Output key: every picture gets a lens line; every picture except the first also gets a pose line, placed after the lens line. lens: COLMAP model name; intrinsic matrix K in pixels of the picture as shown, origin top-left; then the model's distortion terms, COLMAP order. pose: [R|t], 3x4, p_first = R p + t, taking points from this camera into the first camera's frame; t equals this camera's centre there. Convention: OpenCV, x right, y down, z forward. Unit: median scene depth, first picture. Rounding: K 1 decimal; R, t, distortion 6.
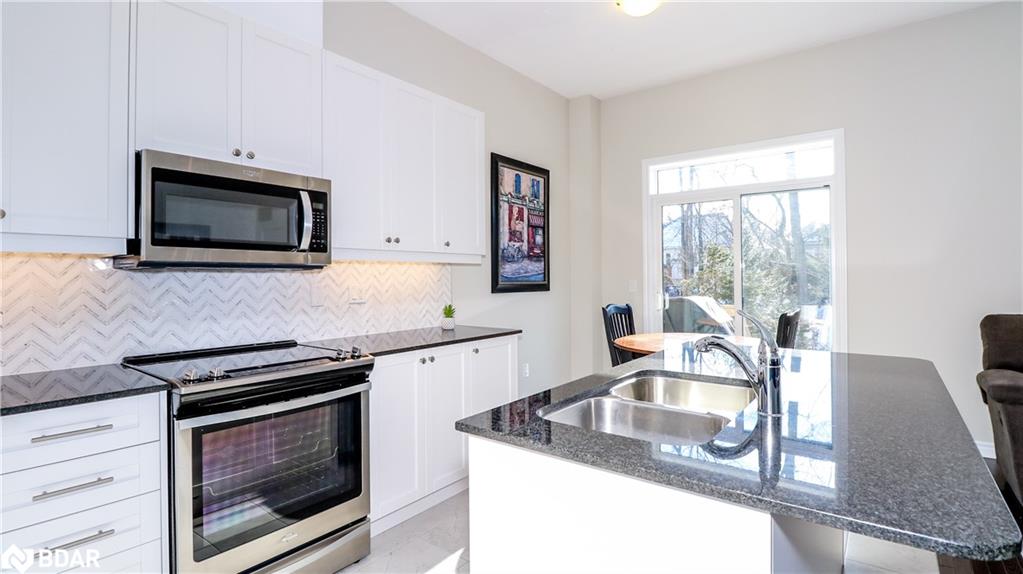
lens RADIAL K [[485.8, 0, 509.8], [0, 485.8, 273.0], [0, 0, 1]] dist [-0.000199, -0.011776]
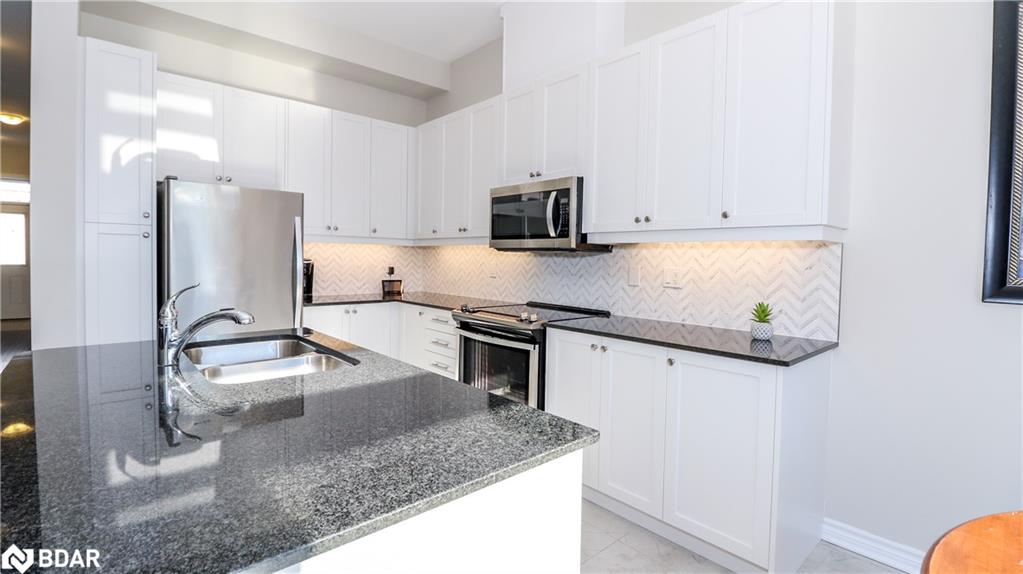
lens RADIAL K [[469.3, 0, 509.9], [0, 469.3, 271.8], [0, 0, 1]] dist [0.001705, -0.000133]
pose [[-0.184434, 0.034536, -0.982238, 0.452199], [-0.006780, 0.999314, 0.036410, 0.000433], [0.982822, 0.013375, -0.184073, 0.605808]]
